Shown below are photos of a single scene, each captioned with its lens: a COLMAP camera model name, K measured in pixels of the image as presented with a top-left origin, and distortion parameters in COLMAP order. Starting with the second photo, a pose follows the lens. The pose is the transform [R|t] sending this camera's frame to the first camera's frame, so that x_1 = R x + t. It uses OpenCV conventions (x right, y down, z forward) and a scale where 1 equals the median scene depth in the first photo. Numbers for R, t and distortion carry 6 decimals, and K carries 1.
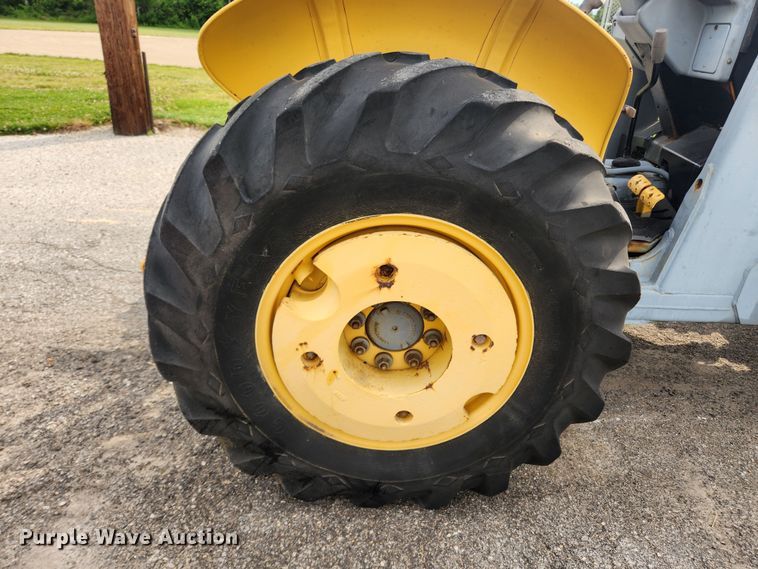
lens RADIAL K [[514.9, 0, 396.5], [0, 514.9, 290.8], [0, 0, 1]] dist [0.040609, -0.020813]
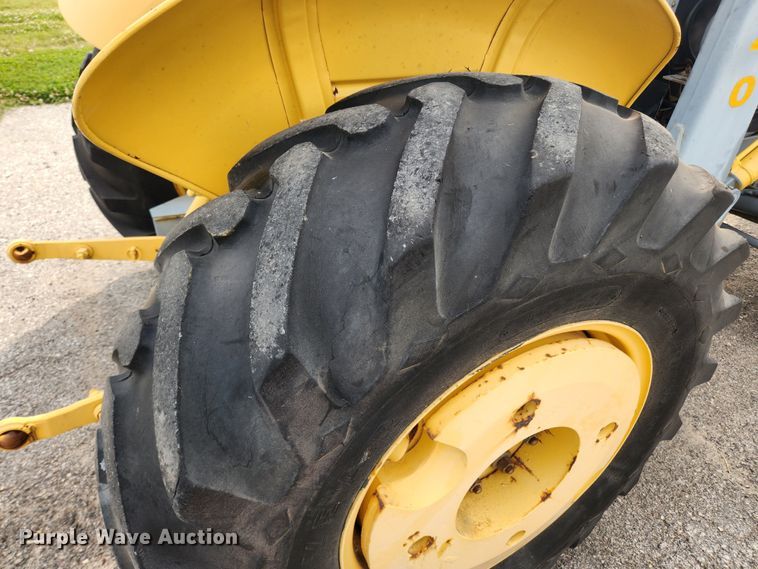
lens RADIAL K [[514.9, 0, 398.1], [0, 514.9, 285.2], [0, 0, 1]] dist [0.040609, -0.020813]
pose [[0.892197, -0.277813, 0.356097, -0.376096], [0.220365, 0.955990, 0.193706, -0.371058], [-0.394239, -0.094352, 0.914152, 0.450490]]
